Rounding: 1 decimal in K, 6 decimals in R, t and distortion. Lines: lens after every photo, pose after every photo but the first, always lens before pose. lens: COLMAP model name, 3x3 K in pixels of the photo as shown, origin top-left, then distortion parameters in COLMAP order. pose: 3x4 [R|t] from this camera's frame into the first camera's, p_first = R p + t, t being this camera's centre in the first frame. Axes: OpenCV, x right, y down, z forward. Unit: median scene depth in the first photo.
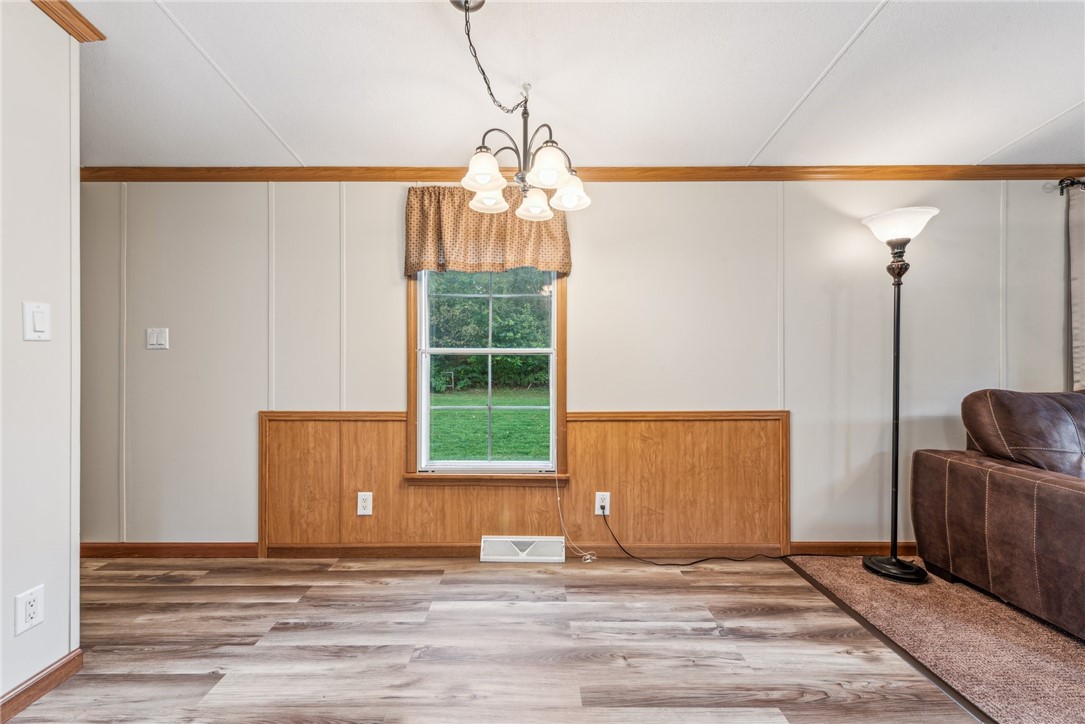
lens RADIAL K [[429.5, 0, 543.4], [0, 429.5, 360.9], [0, 0, 1]] dist [0.007018, -0.001577]
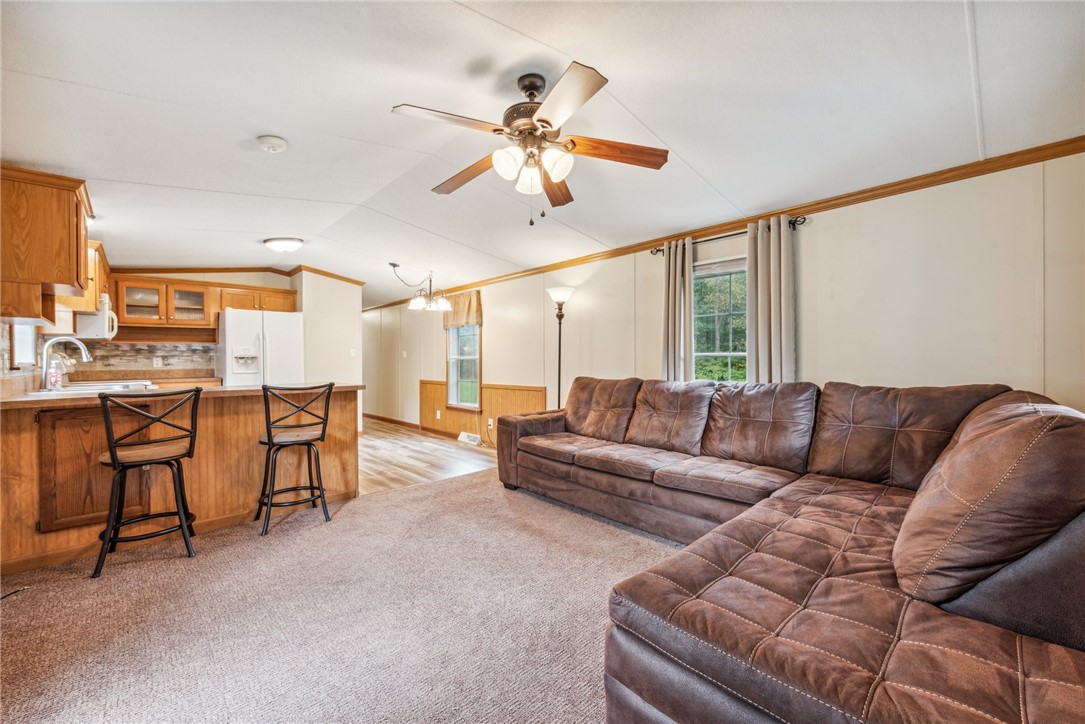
lens RADIAL K [[429.5, 0, 539.8], [0, 429.5, 363.6], [0, 0, 1]] dist [0.007018, -0.001577]
pose [[0.688336, 0.001049, -0.725391, 2.049233], [-0.004305, 0.999987, -0.002639, 0.012381], [0.725379, 0.004939, 0.688332, -0.416913]]
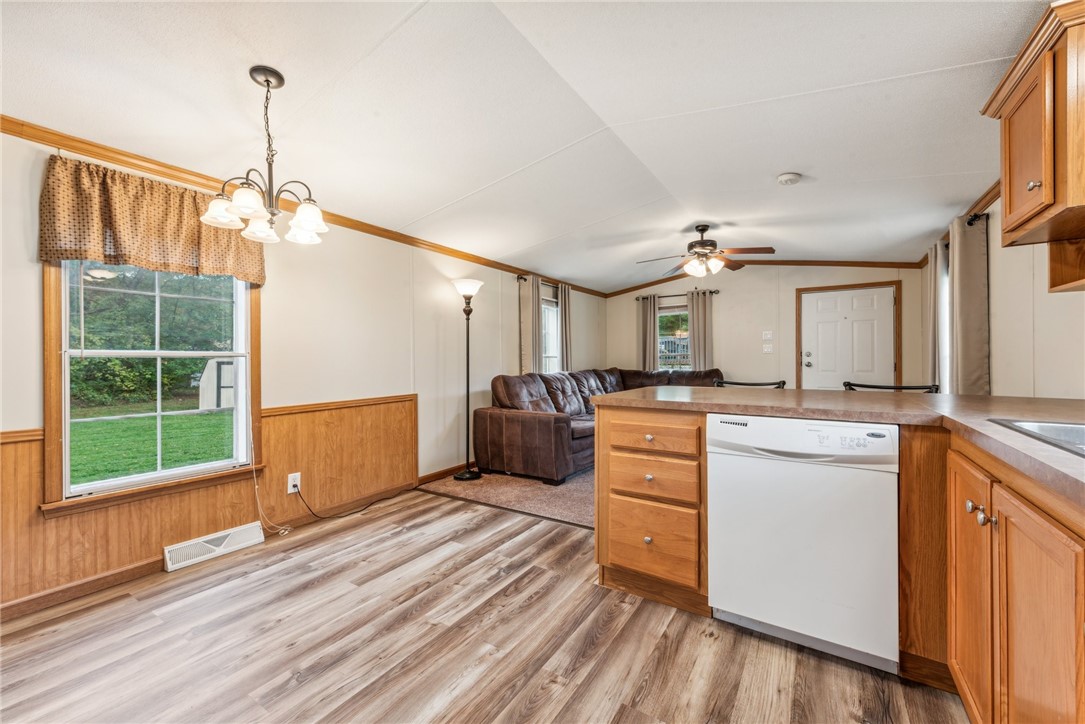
lens RADIAL K [[429.5, 0, 541.4], [0, 429.5, 361.1], [0, 0, 1]] dist [0.007018, -0.001577]
pose [[0.543431, -0.005931, 0.839433, -0.499878], [0.011222, 0.999937, -0.000200, 0.002798], [-0.839379, 0.009529, 0.543464, -0.231639]]
